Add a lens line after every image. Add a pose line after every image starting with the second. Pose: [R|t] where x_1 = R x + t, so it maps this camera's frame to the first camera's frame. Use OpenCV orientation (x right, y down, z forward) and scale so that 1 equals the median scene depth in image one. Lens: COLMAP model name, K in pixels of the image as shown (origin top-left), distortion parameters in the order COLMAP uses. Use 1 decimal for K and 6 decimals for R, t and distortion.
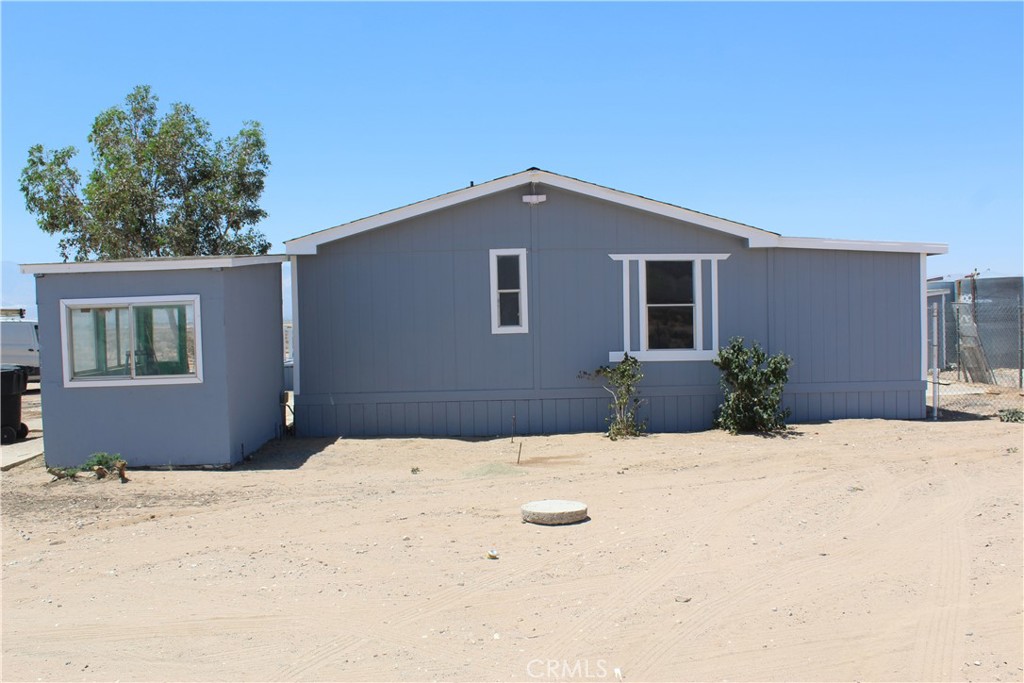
lens RADIAL K [[920.4, 0, 516.7], [0, 920.4, 336.0], [0, 0, 1]] dist [-0.122589, 0.082011]
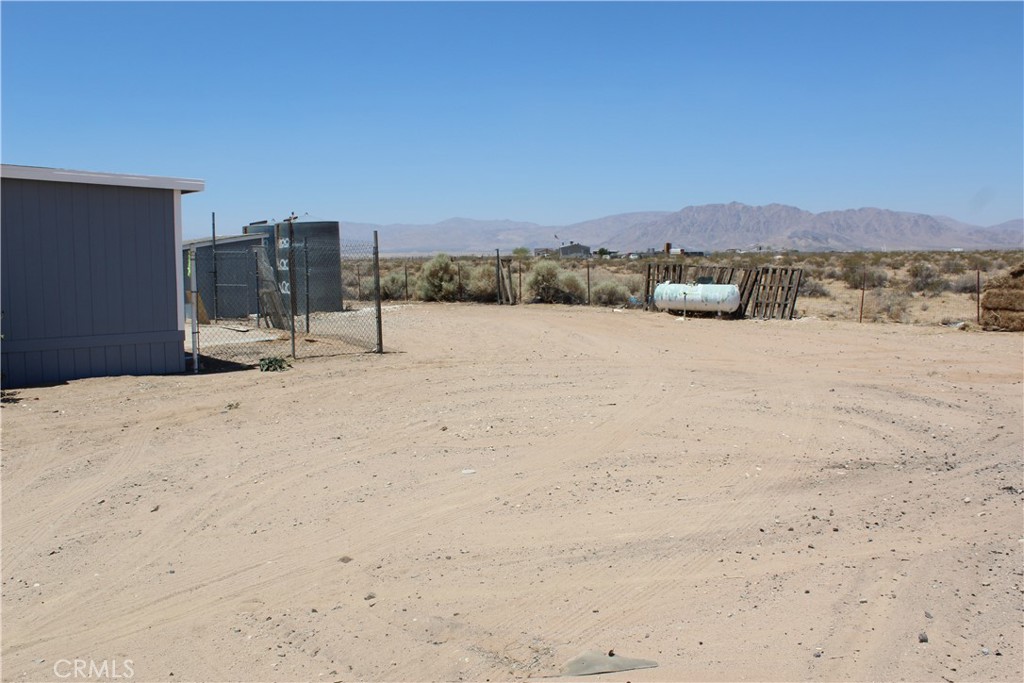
lens RADIAL K [[920.4, 0, 513.1], [0, 920.4, 334.5], [0, 0, 1]] dist [-0.122589, 0.082011]
pose [[0.805614, -0.041598, 0.590979, 0.184203], [0.006842, 0.998119, 0.060928, -0.000136], [-0.592402, -0.045040, 0.804383, 0.063992]]
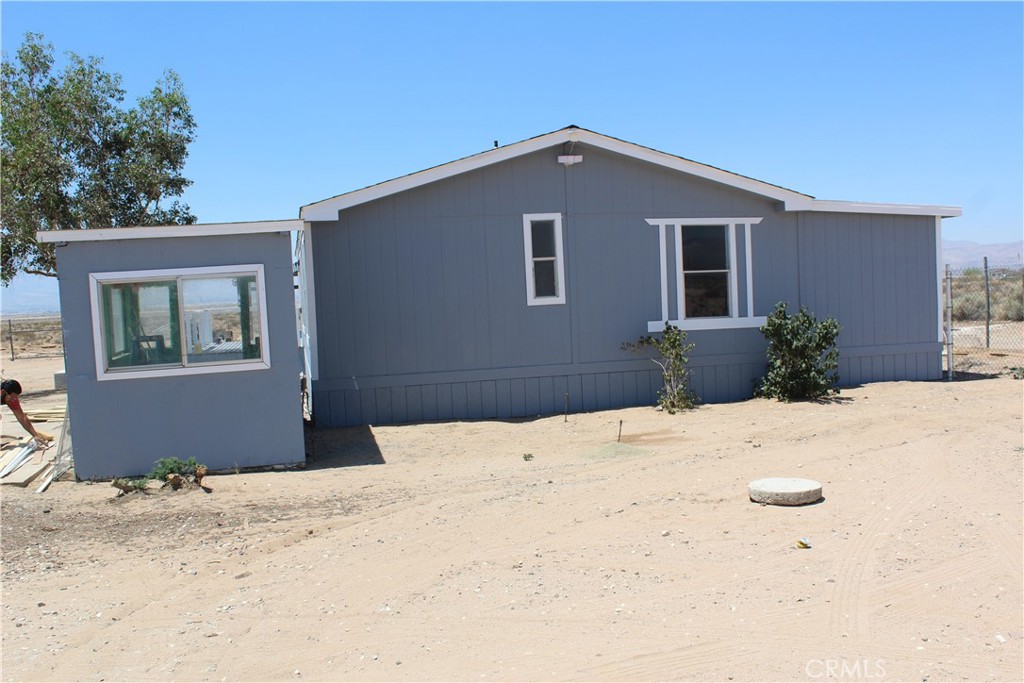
lens RADIAL K [[920.4, 0, 507.0], [0, 920.4, 339.7], [0, 0, 1]] dist [-0.122589, 0.082011]
pose [[0.982923, -0.031879, 0.181235, -0.216117], [0.027181, 0.999228, 0.028351, 0.005094], [-0.181999, -0.022941, 0.983031, 0.094657]]
